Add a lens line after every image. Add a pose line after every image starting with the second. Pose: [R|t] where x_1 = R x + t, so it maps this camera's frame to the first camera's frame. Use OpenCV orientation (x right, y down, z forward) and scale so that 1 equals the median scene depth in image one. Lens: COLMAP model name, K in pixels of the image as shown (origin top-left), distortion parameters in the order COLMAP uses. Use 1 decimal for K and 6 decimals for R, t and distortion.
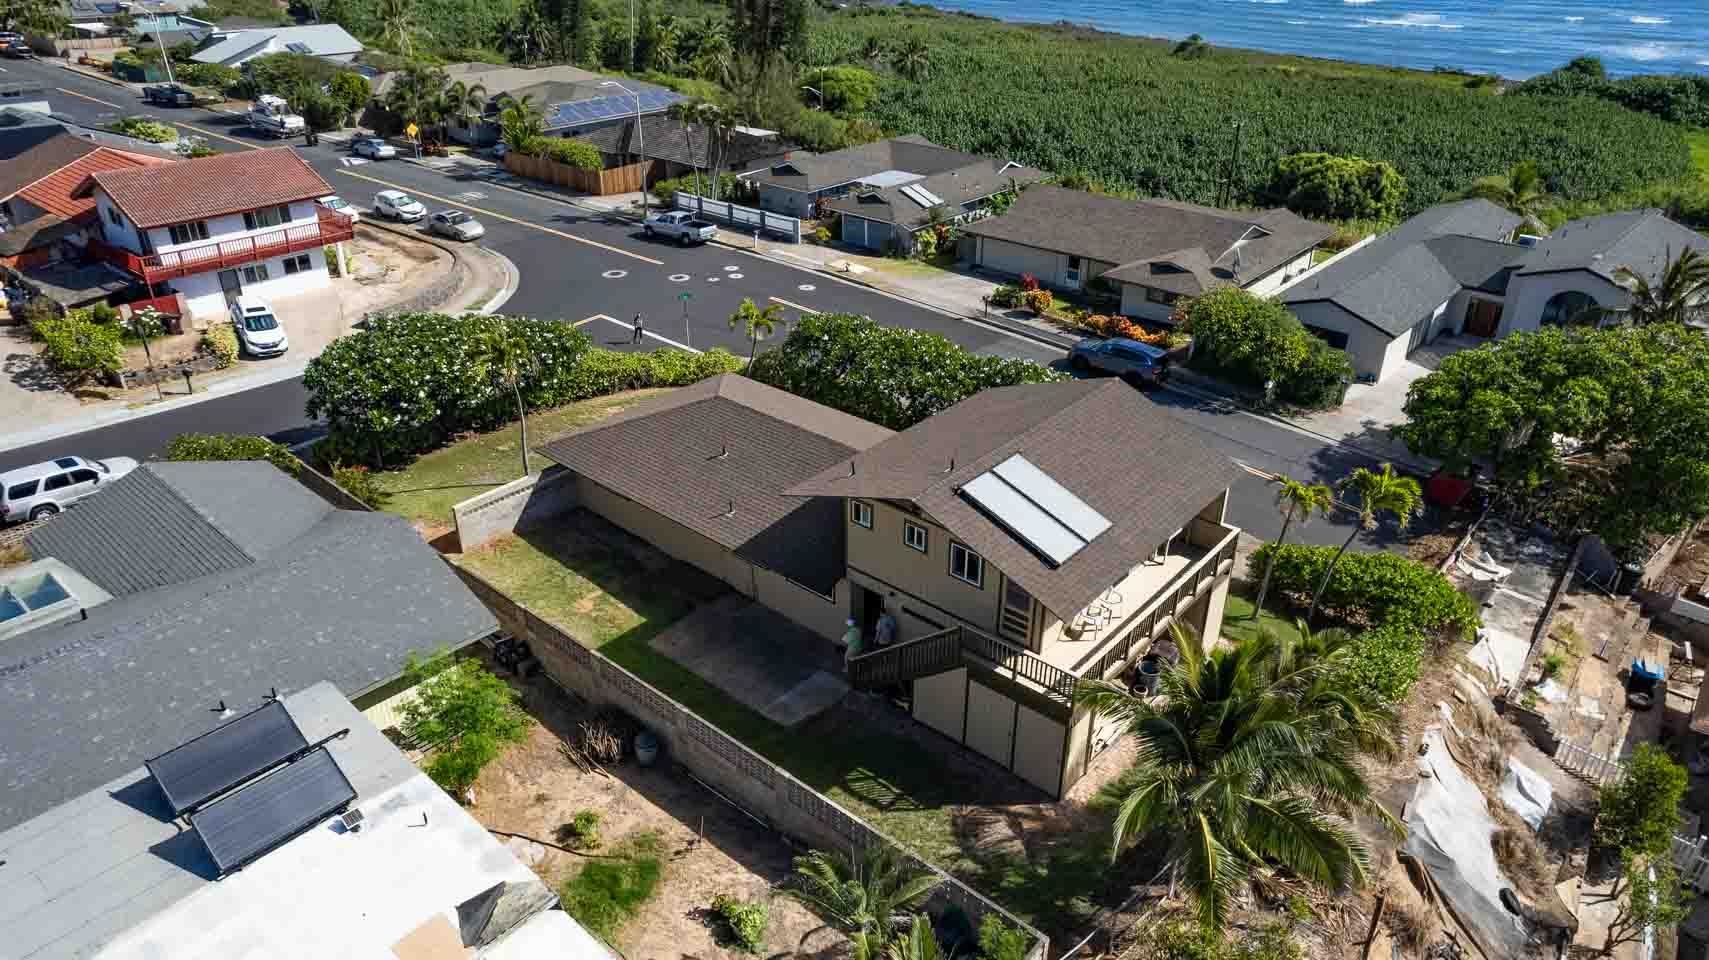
lens RADIAL K [[1109.2, 0, 855.2], [0, 1109.2, 484.3], [0, 0, 1]] dist [-0.086877, 0.086371]
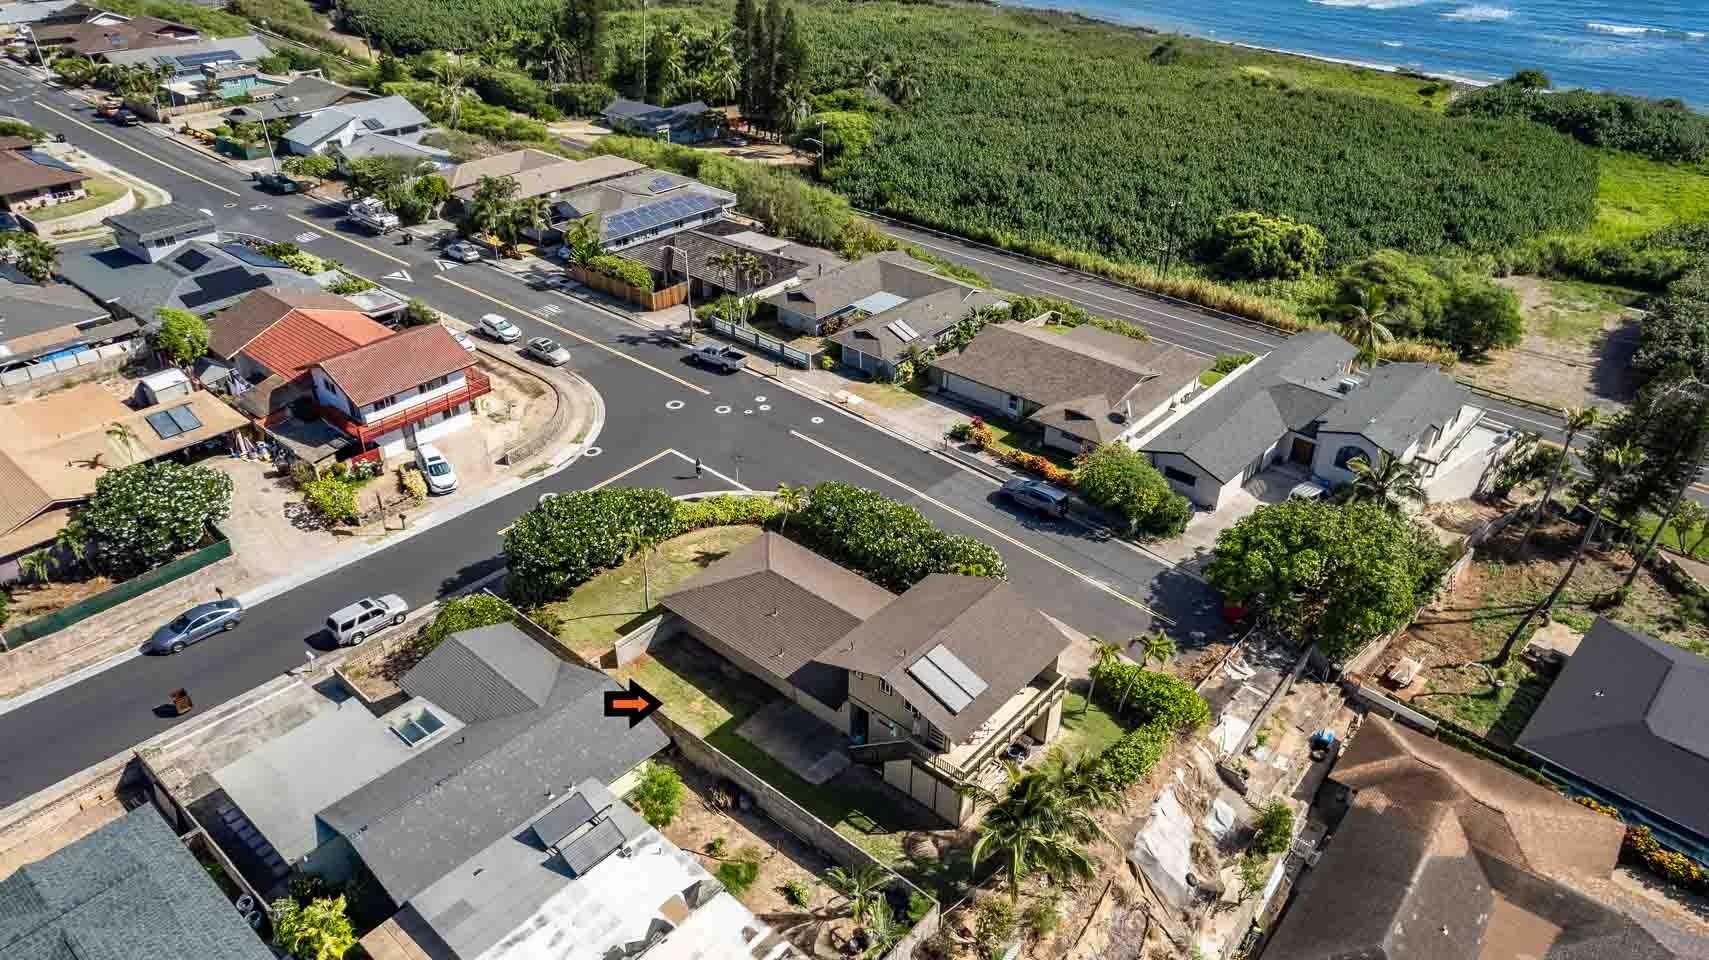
lens RADIAL K [[1109.2, 0, 855.2], [0, 1109.2, 484.3], [0, 0, 1]] dist [-0.086877, 0.086371]
pose [[0.999975, 0.004067, 0.005701, -0.004525], [-0.004409, 0.998106, 0.061352, -0.211043], [-0.005441, -0.061376, 0.998100, -0.434345]]
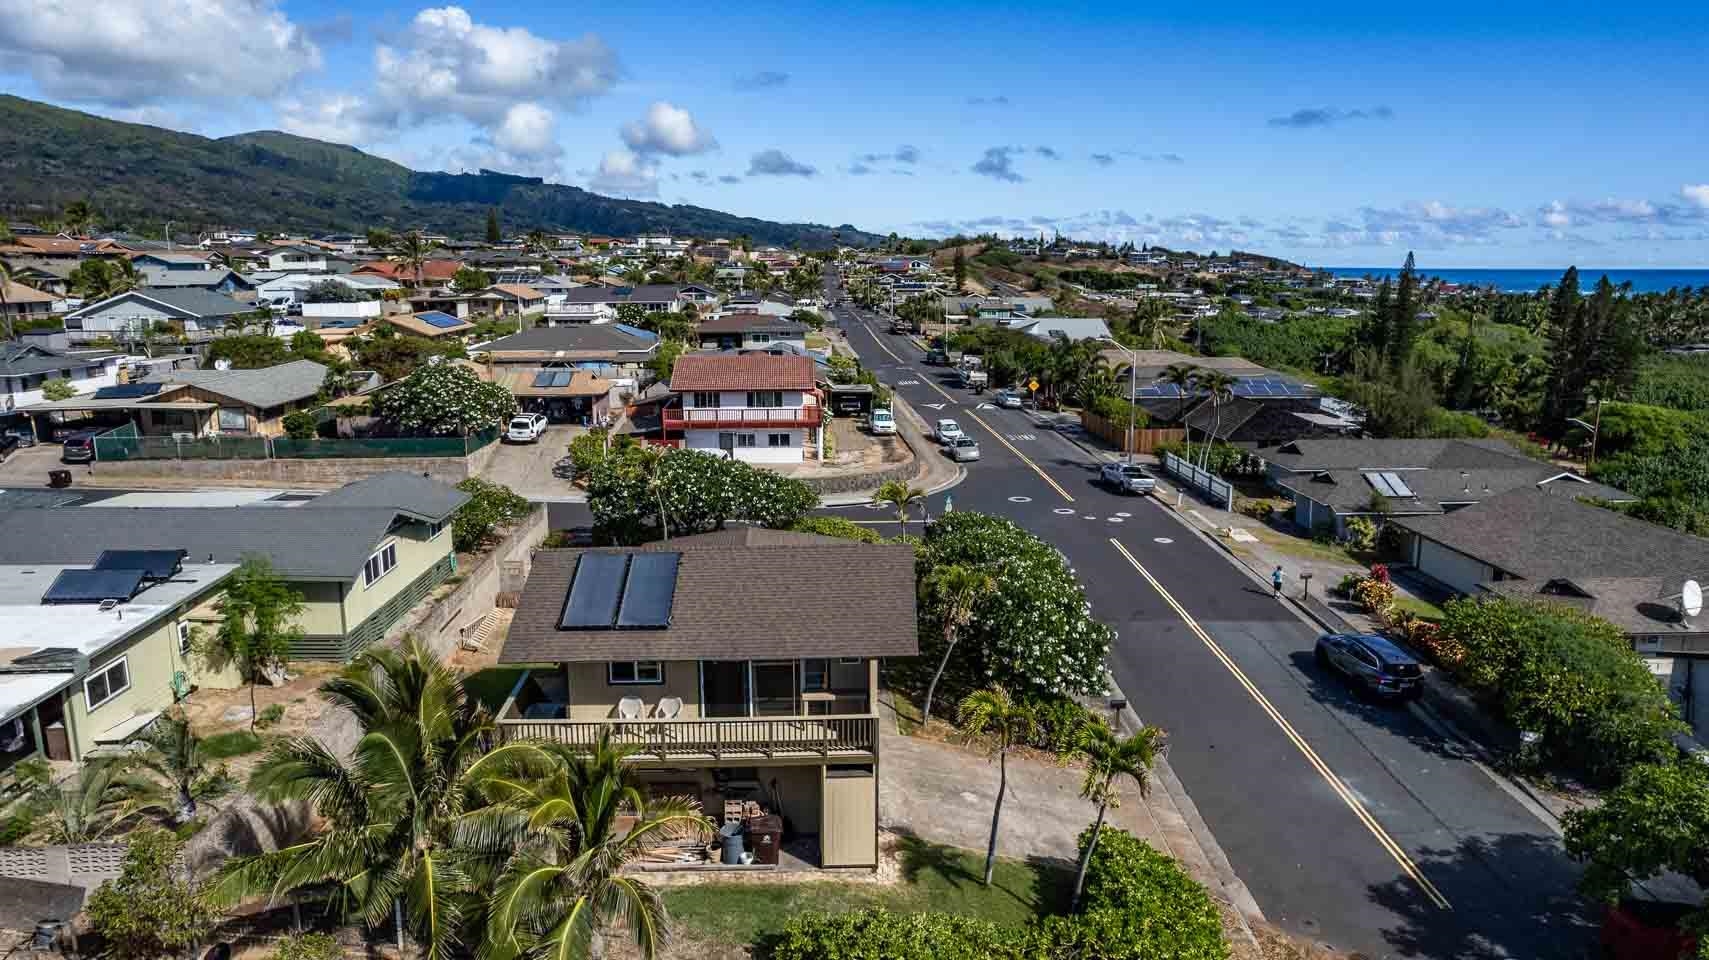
lens RADIAL K [[1109.2, 0, 855.2], [0, 1109.2, 484.3], [0, 0, 1]] dist [-0.086877, 0.086371]
pose [[0.689564, 0.141544, -0.710258, 0.499117], [-0.340407, 0.928975, -0.145357, 0.002821], [0.639238, 0.342010, 0.688770, 0.200184]]
